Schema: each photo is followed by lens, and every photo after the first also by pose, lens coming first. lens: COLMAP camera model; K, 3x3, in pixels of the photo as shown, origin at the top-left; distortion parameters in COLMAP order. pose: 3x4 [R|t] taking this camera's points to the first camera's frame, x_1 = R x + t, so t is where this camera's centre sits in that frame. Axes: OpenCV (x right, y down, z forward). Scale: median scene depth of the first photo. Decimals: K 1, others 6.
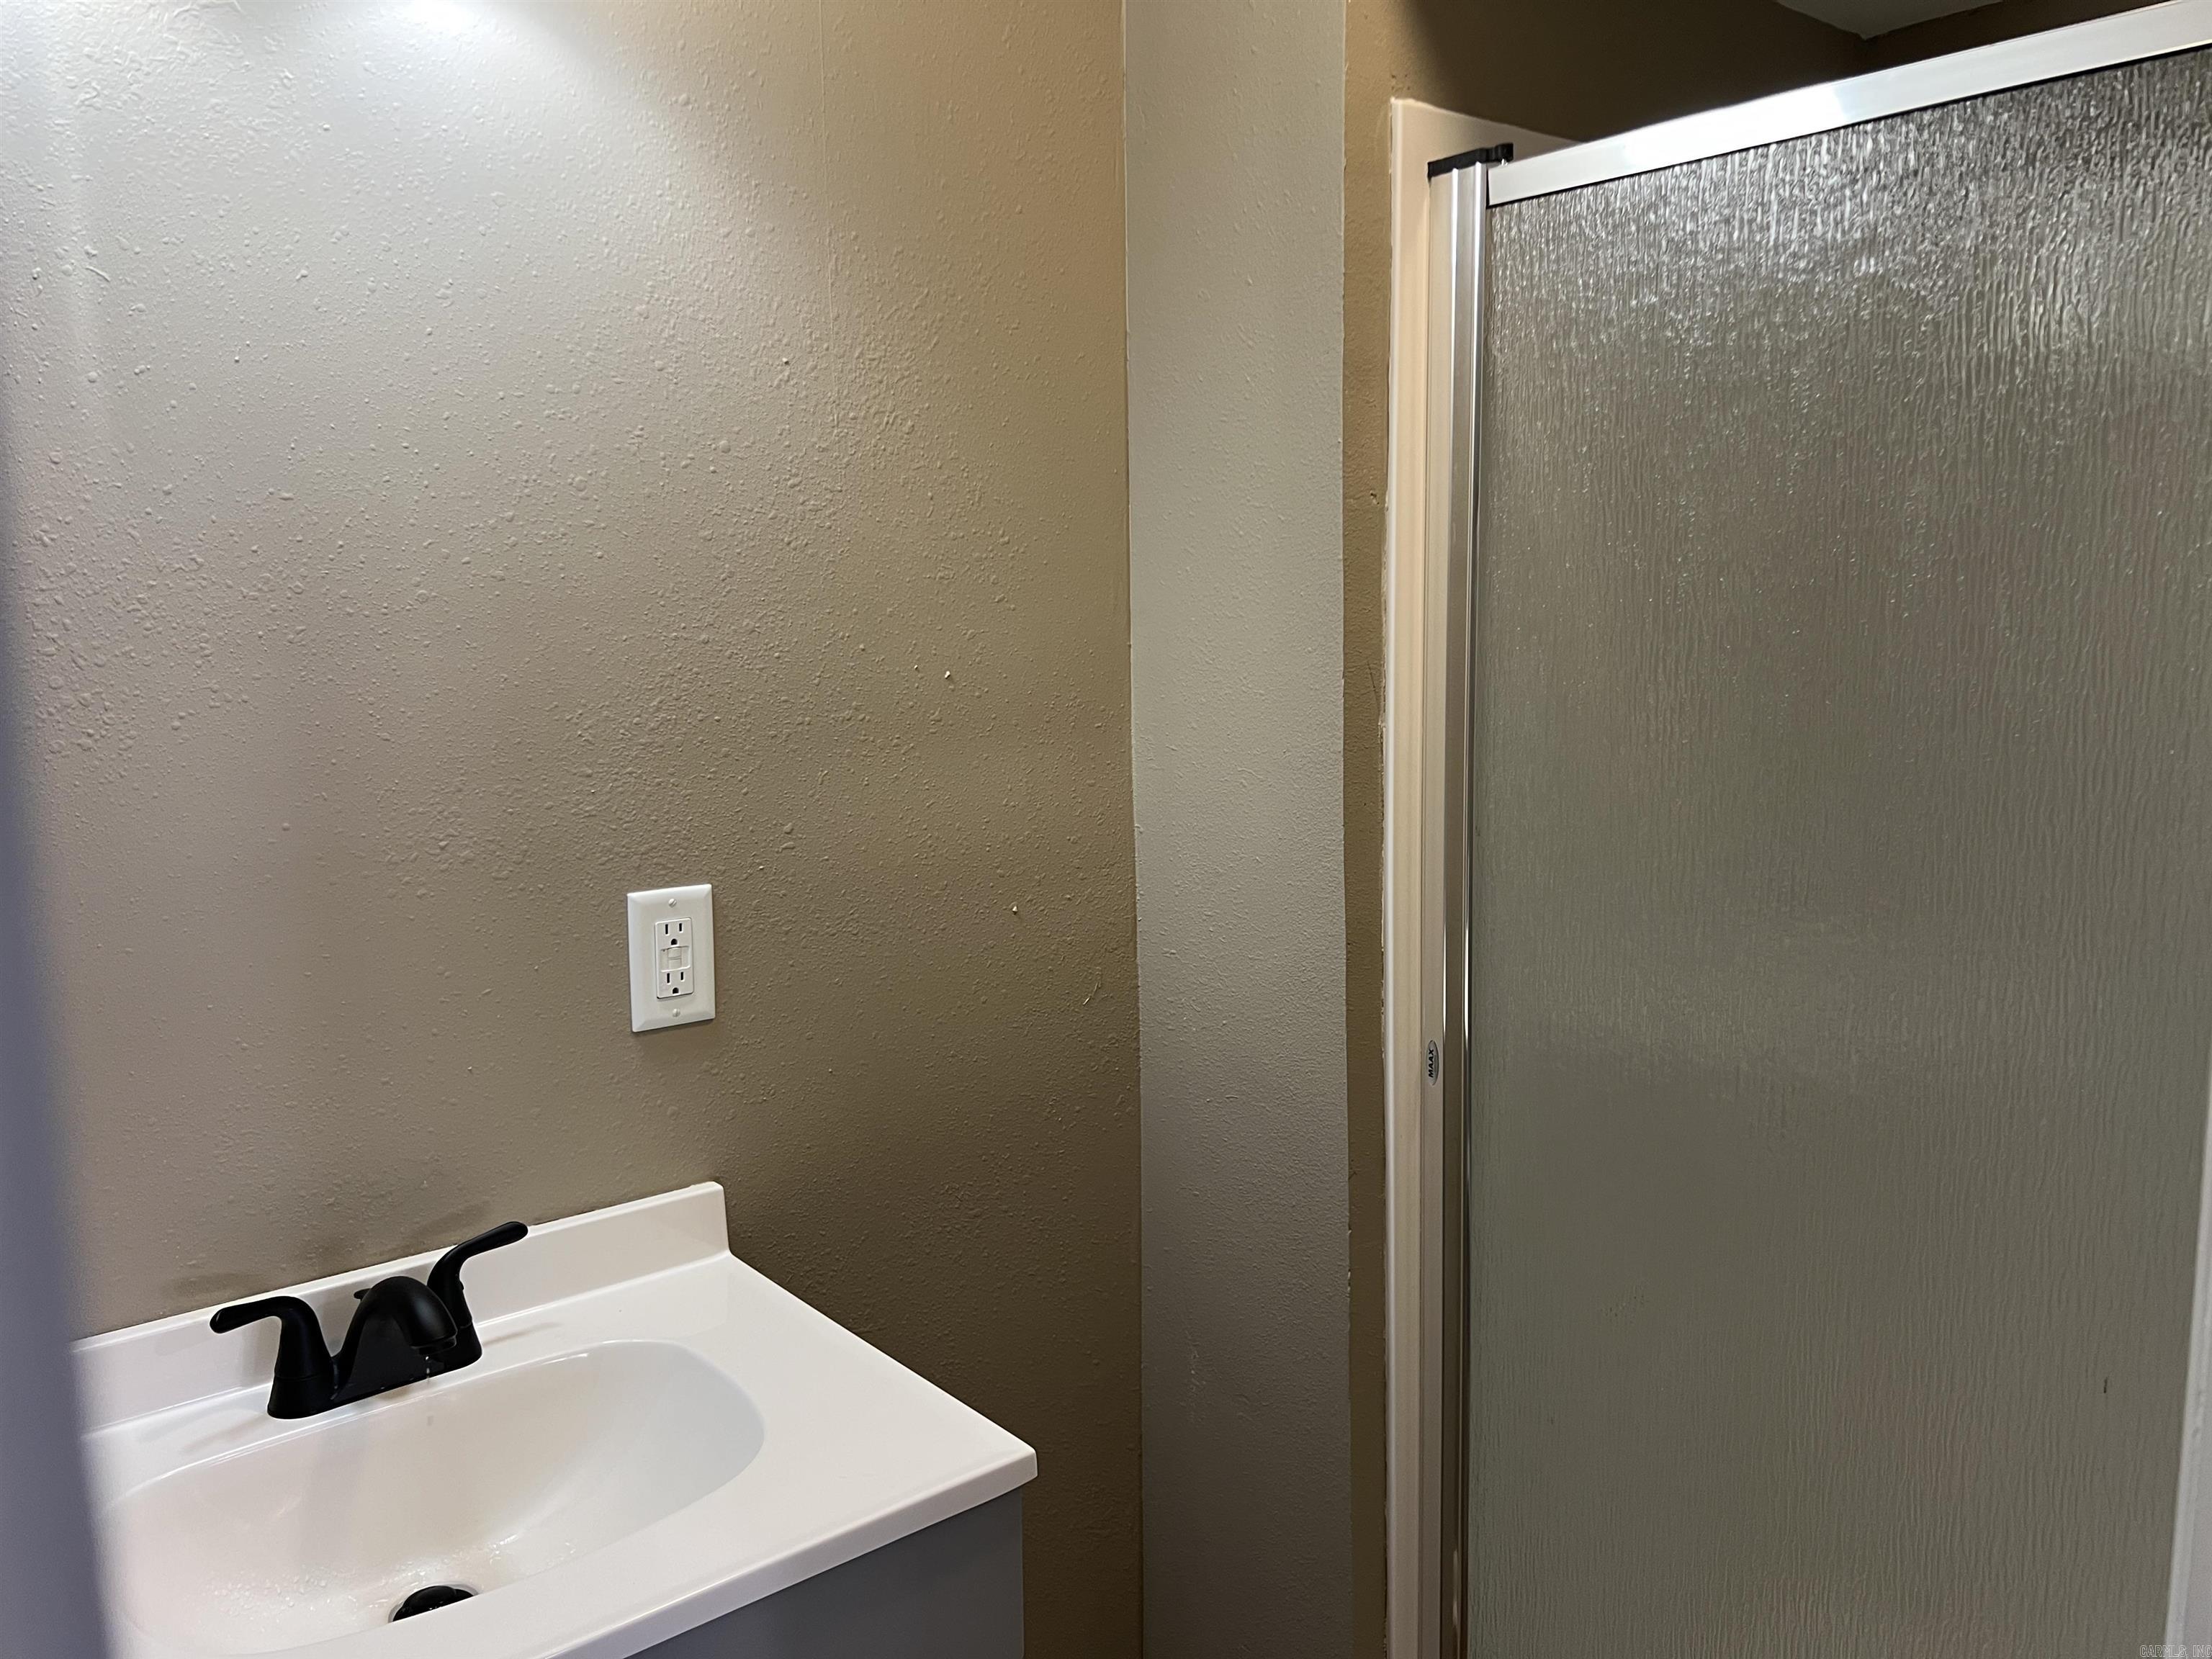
lens RADIAL K [[1663.2, 0, 1105.9], [0, 1663.2, 835.4], [0, 0, 1]] dist [0.049081, -0.048726]
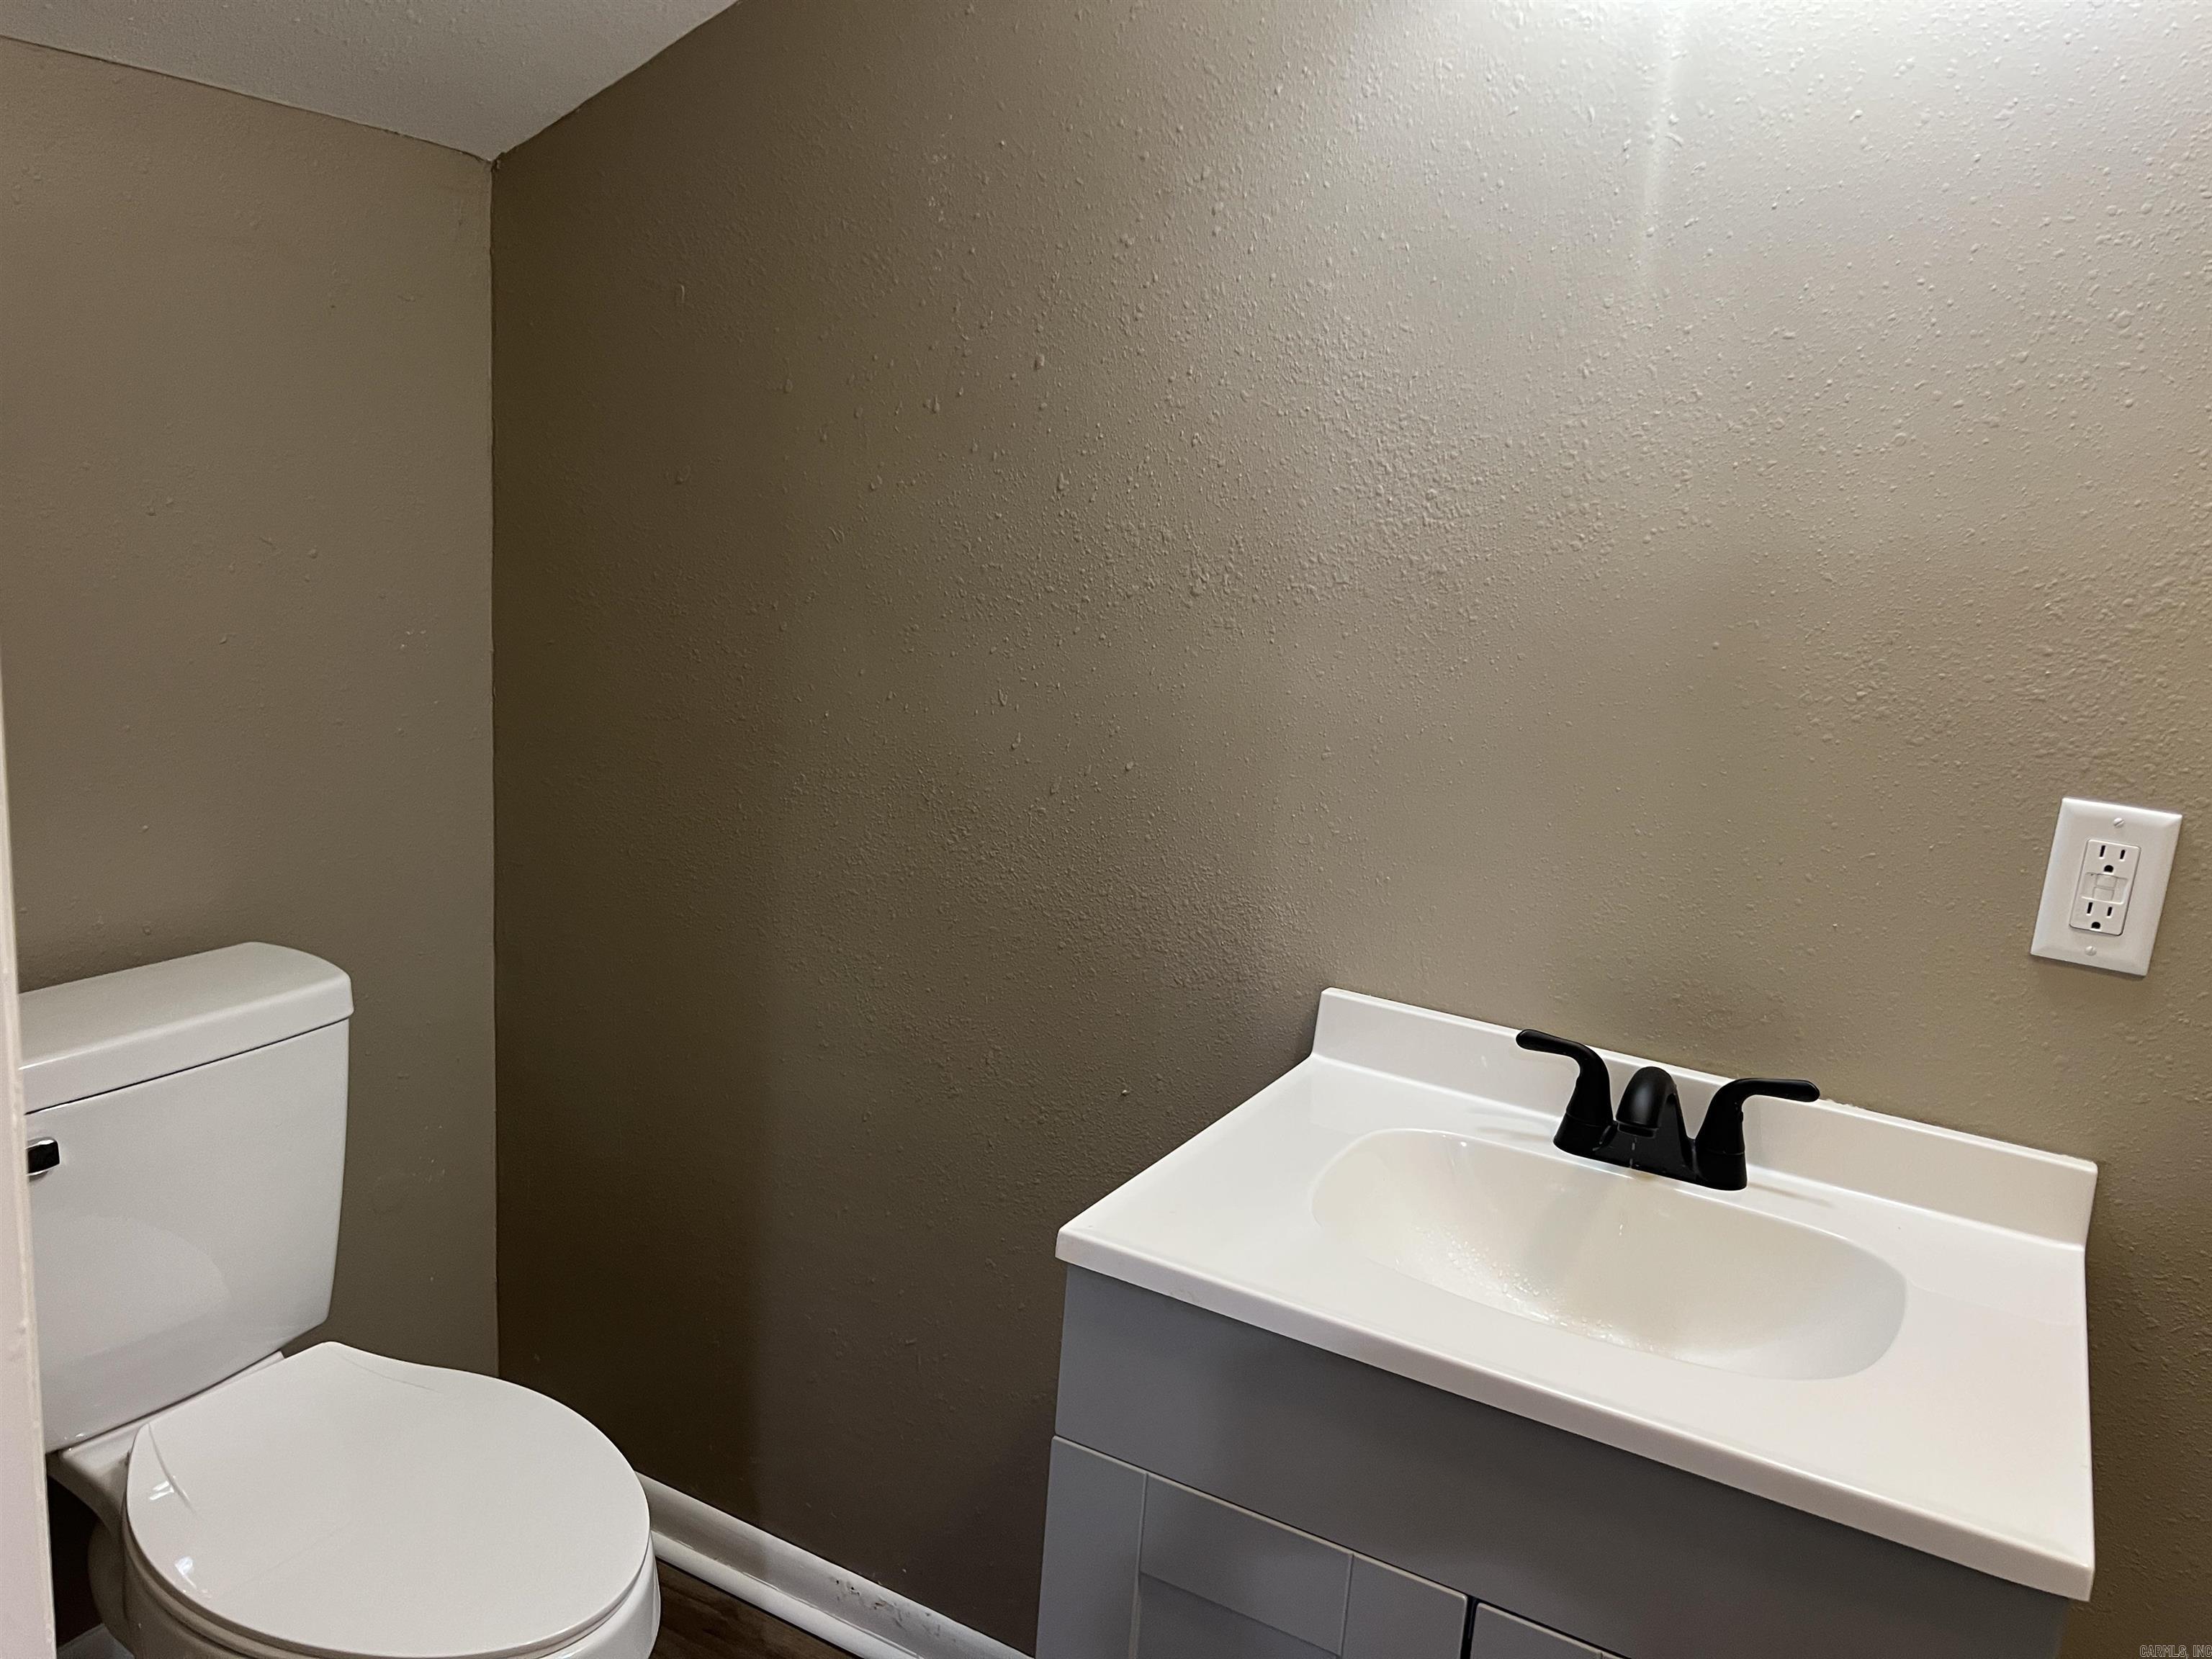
lens RADIAL K [[1663.2, 0, 1110.9], [0, 1663.2, 814.3], [0, 0, 1]] dist [0.049081, -0.048726]
pose [[0.369761, 0.227399, -0.900870, 0.355719], [-0.214944, 0.964221, 0.155167, 0.015467], [0.903923, 0.136262, 0.405409, 0.218326]]
